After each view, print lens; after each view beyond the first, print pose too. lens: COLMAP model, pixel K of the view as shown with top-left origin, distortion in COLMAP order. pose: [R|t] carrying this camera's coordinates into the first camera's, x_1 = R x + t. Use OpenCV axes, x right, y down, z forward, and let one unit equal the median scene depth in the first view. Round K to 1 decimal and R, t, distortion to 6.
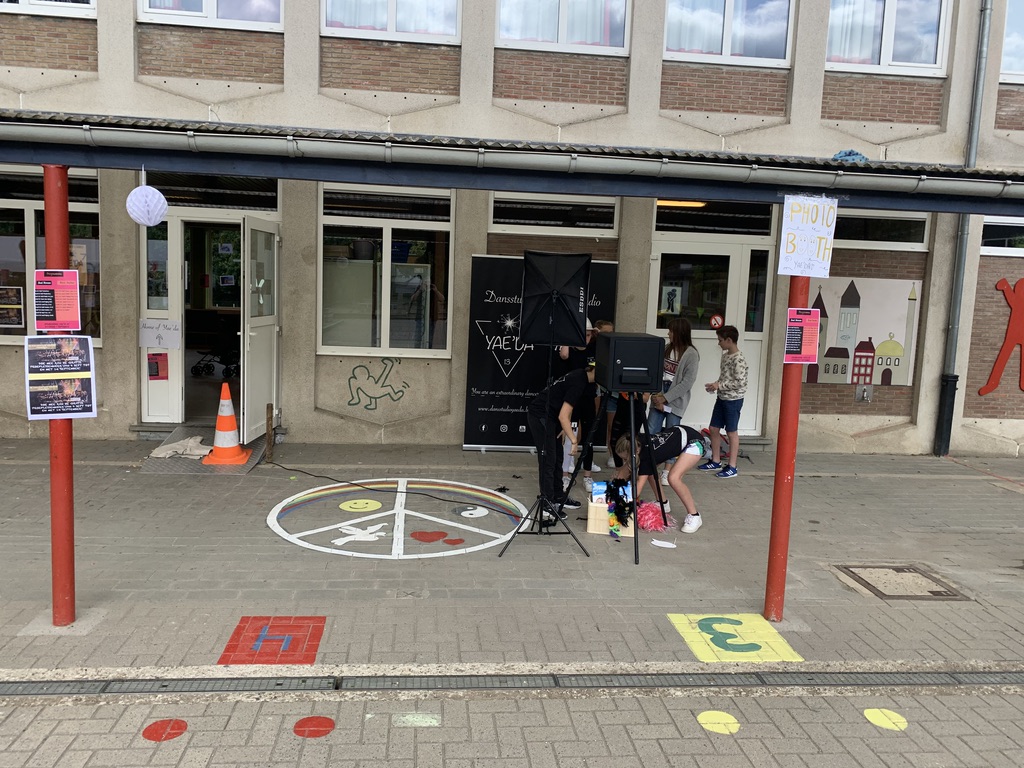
lens RADIAL K [[780.7, 0, 506.5], [0, 780.7, 372.0], [0, 0, 1]] dist [0.021574, -0.005862]
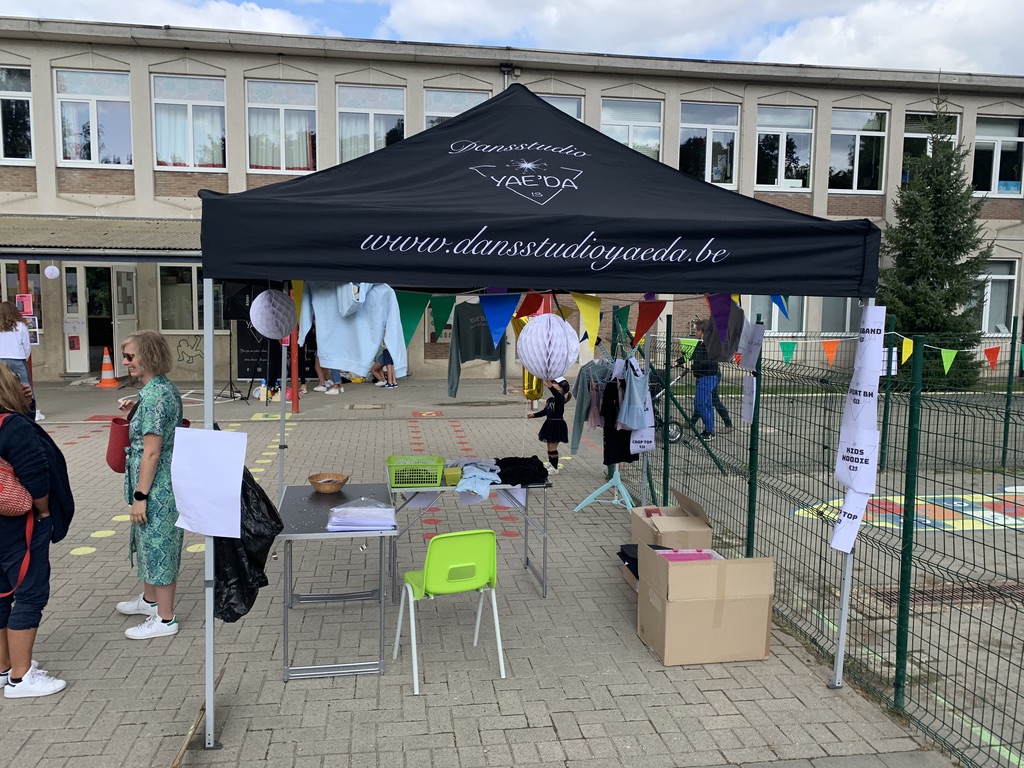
lens RADIAL K [[781.4, 0, 508.3], [0, 781.4, 376.5], [0, 0, 1]] dist [0.026696, -0.010474]
pose [[0.998264, -0.033508, 0.048432, 0.530434], [0.033846, 0.999408, -0.006162, 0.125833], [-0.048196, 0.007790, 0.998807, -0.992752]]
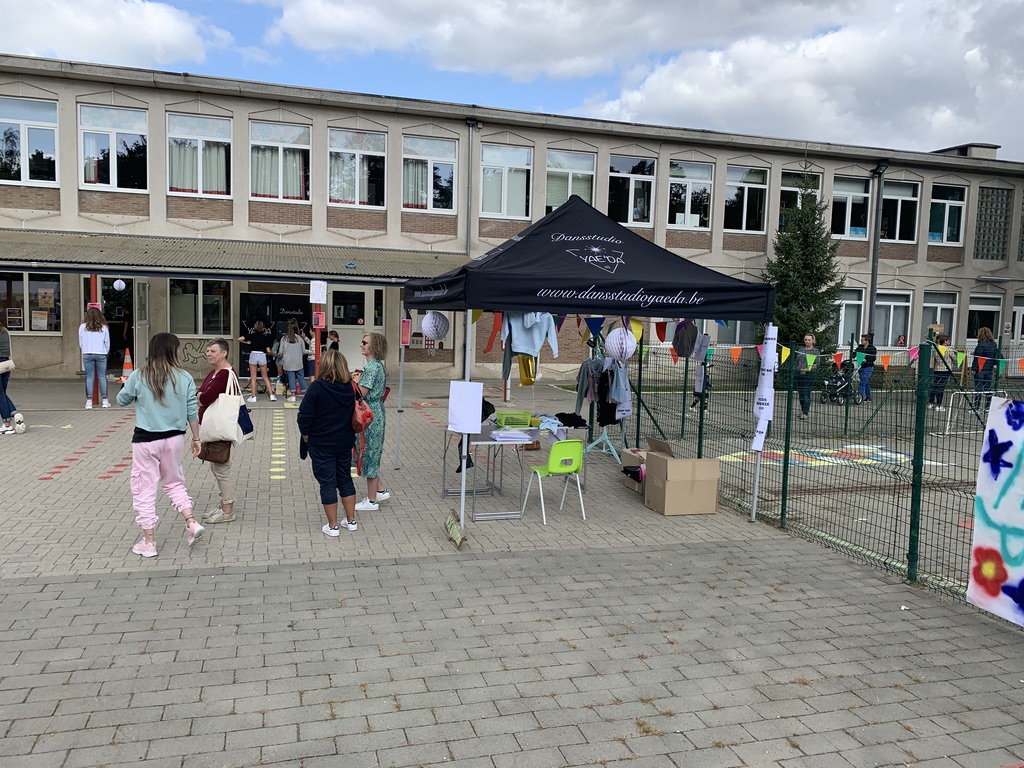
lens RADIAL K [[795.8, 0, 509.8], [0, 795.8, 377.9], [0, 0, 1]] dist [0.071845, -0.091317]
pose [[0.981212, -0.026985, 0.191039, 0.271242], [0.030271, 0.999439, -0.014308, 0.155215], [-0.190545, 0.019822, 0.981478, -1.430906]]
